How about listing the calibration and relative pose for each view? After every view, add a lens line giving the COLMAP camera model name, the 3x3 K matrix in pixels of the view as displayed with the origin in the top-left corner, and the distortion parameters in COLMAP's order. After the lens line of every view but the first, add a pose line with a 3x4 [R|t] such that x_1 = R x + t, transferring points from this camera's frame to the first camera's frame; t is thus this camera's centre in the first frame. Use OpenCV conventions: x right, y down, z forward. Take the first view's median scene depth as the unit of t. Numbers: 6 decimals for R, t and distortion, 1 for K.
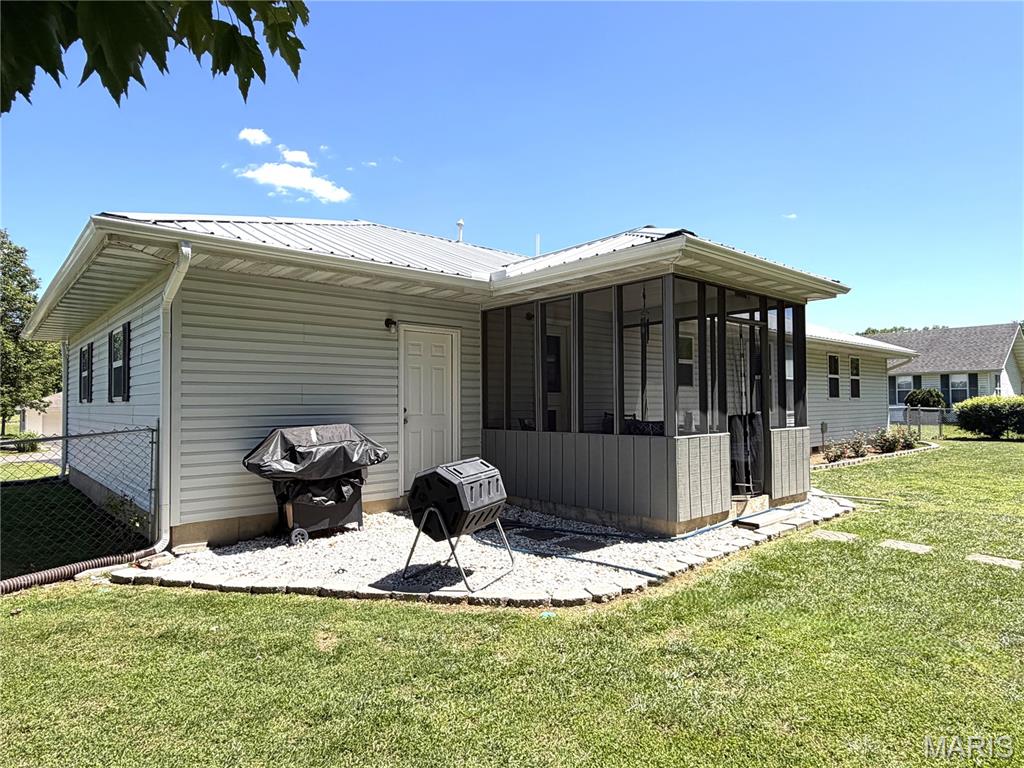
lens RADIAL K [[608.0, 0, 511.1], [0, 608.0, 386.2], [0, 0, 1]] dist [0.007045, -0.003962]
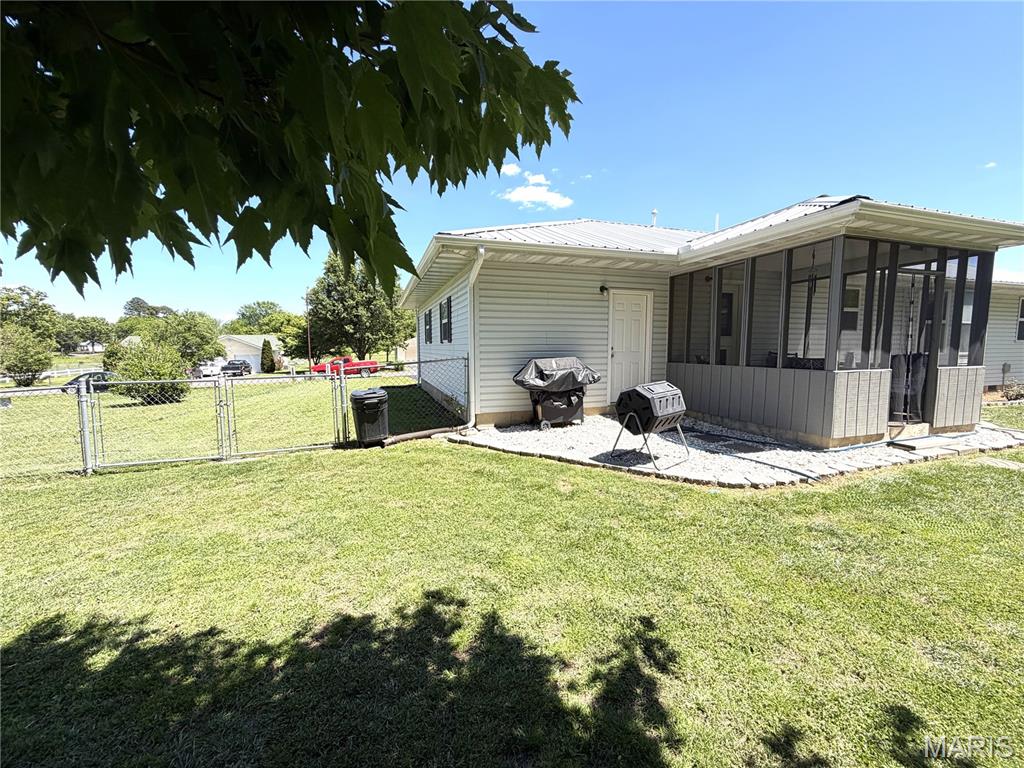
lens RADIAL K [[411.8, 0, 507.0], [0, 411.8, 382.2], [0, 0, 1]] dist [-0.002652, 0.001049]
pose [[0.916686, 0.038927, -0.397709, -0.008241], [0.008129, 0.993222, 0.115952, 0.003120], [0.399526, -0.109524, 0.910155, -0.031763]]
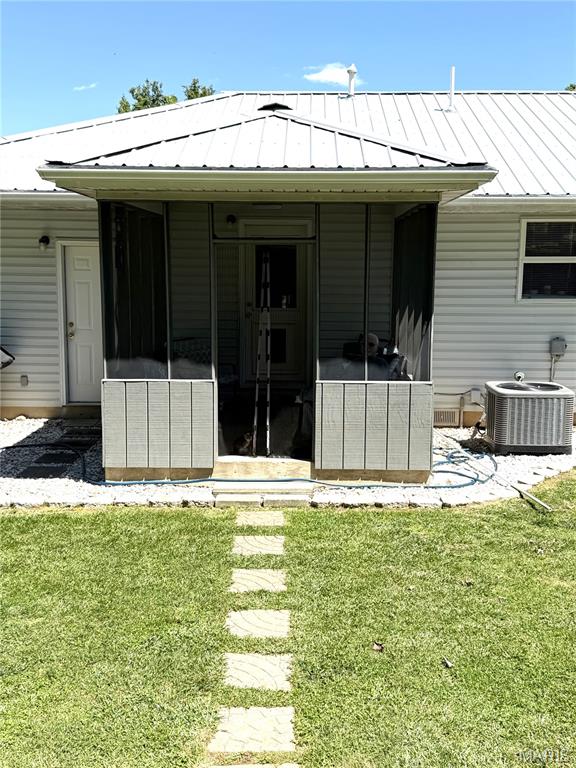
lens RADIAL K [[857.6, 0, 288.8], [0, 857.6, 383.6], [0, 0, 1]] dist [0.085061, 0.000000]
pose [[0.729616, 0.107373, -0.675375, 1.294402], [0.008330, 0.986128, 0.165776, -0.119682], [0.683807, -0.126579, 0.718600, 0.222816]]
